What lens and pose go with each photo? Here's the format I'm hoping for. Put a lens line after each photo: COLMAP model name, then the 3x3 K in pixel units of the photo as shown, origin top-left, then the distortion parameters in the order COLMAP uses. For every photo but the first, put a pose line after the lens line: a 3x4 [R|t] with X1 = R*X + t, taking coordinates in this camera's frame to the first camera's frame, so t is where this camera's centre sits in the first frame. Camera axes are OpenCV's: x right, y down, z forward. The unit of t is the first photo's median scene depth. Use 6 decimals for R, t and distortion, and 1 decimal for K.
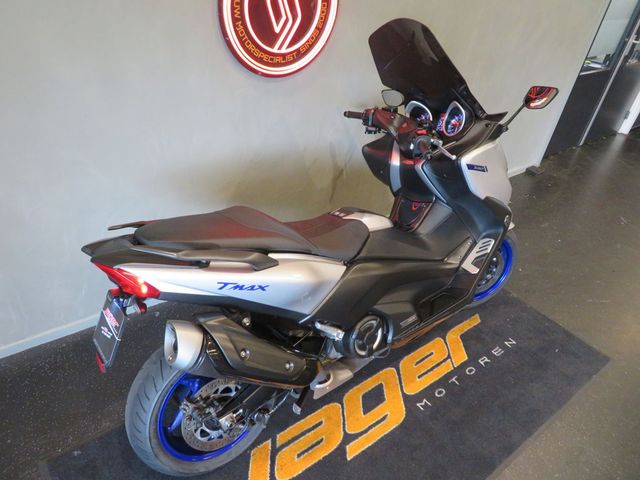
lens RADIAL K [[456.5, 0, 315.9], [0, 456.5, 233.9], [0, 0, 1]] dist [-0.006667, -0.003842]
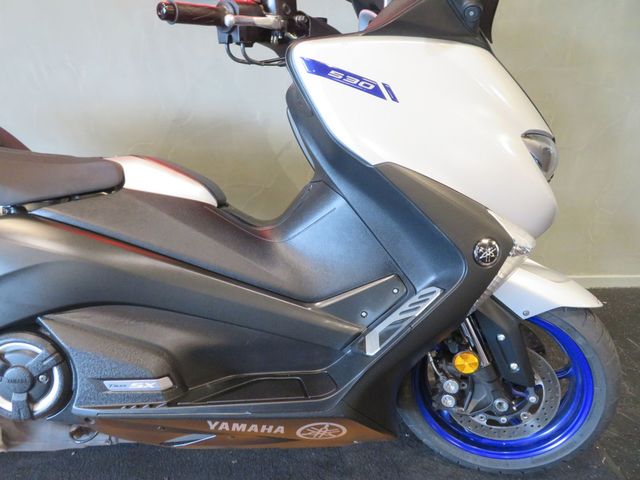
lens RADIAL K [[456.5, 0, 315.2], [0, 456.5, 237.4], [0, 0, 1]] dist [-0.006667, -0.003842]
pose [[0.825003, 0.166895, -0.539922, 0.563851], [-0.270248, 0.955587, -0.117559, 0.050393], [0.496323, 0.242899, 0.833465, 0.656558]]
